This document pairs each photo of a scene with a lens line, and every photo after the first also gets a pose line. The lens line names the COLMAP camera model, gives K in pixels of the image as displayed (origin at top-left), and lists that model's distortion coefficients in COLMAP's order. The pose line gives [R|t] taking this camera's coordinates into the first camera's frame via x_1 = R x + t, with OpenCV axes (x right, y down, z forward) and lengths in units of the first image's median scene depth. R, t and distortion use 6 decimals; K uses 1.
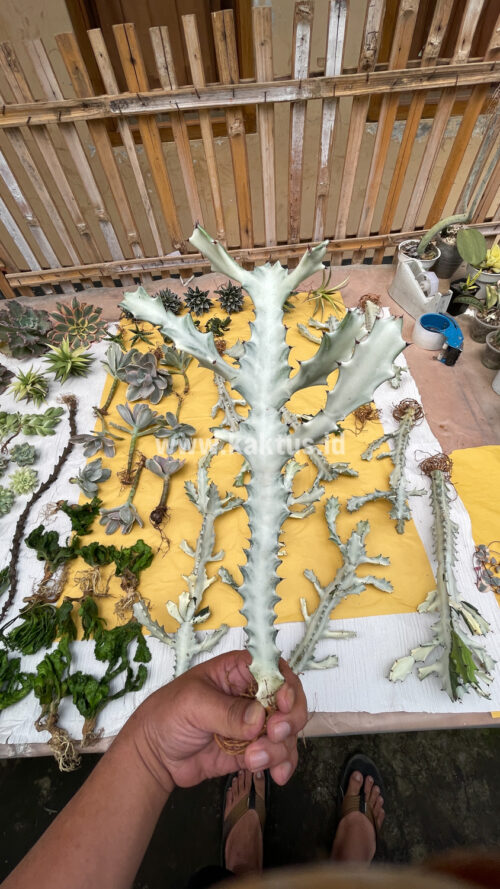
lens RADIAL K [[359.2, 0, 254.9], [0, 359.2, 444.8], [0, 0, 1]] dist [-0.003702, 0.000026]
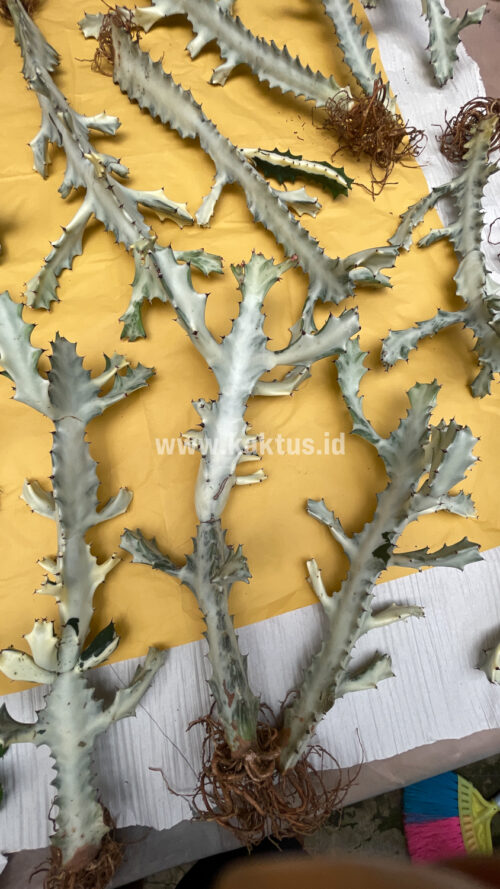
lens RADIAL K [[359.2, 0, 254.9], [0, 359.2, 444.8], [0, 0, 1]] dist [-0.003702, 0.000026]
pose [[0.975850, -0.161735, 0.146827, 0.010836], [0.089160, 0.908529, 0.408197, 0.064349], [-0.199417, -0.385248, 0.901009, 0.500666]]
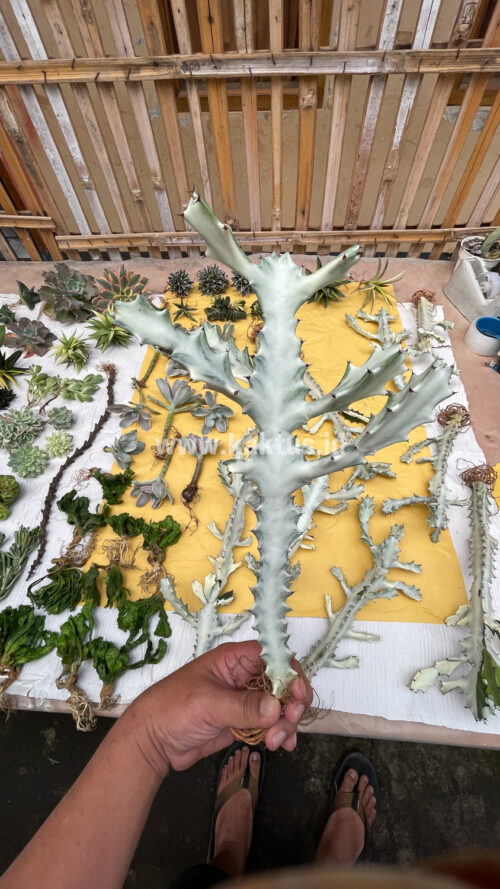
lens RADIAL K [[359.2, 0, 254.9], [0, 359.2, 444.8], [0, 0, 1]] dist [-0.003702, 0.000026]
pose [[0.992723, 0.112404, -0.043210, -0.054213], [-0.110811, 0.993128, 0.037648, 0.003533], [0.047145, -0.032586, 0.998356, 0.017817]]
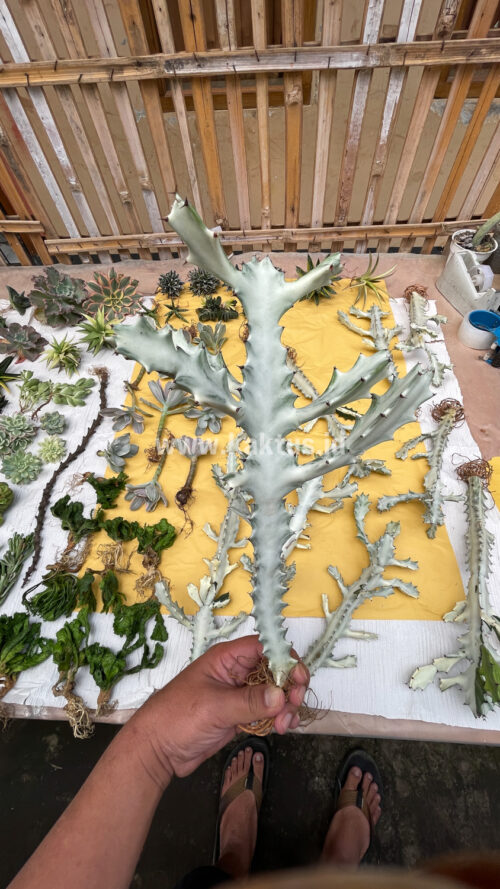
lens RADIAL K [[359.2, 0, 254.9], [0, 359.2, 444.8], [0, 0, 1]] dist [-0.003702, 0.000026]
pose [[0.995364, 0.086500, -0.042049, -0.039191], [-0.084833, 0.995595, 0.039937, -0.000490], [0.045318, -0.036185, 0.998317, 0.024072]]
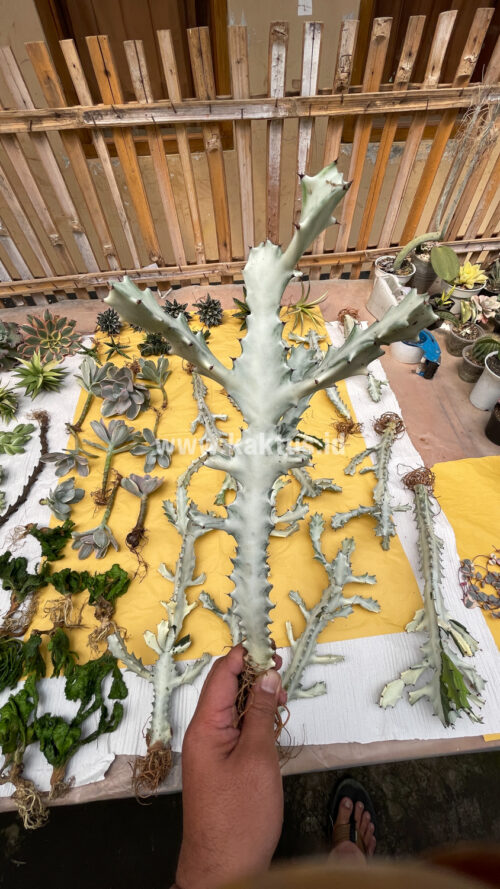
lens RADIAL K [[359.2, 0, 254.9], [0, 359.2, 444.8], [0, 0, 1]] dist [-0.003702, 0.000026]
pose [[0.998505, -0.012938, 0.053109, -0.000398], [0.014559, 0.999436, -0.030251, -0.013650], [-0.052688, 0.030979, 0.998130, 0.025853]]
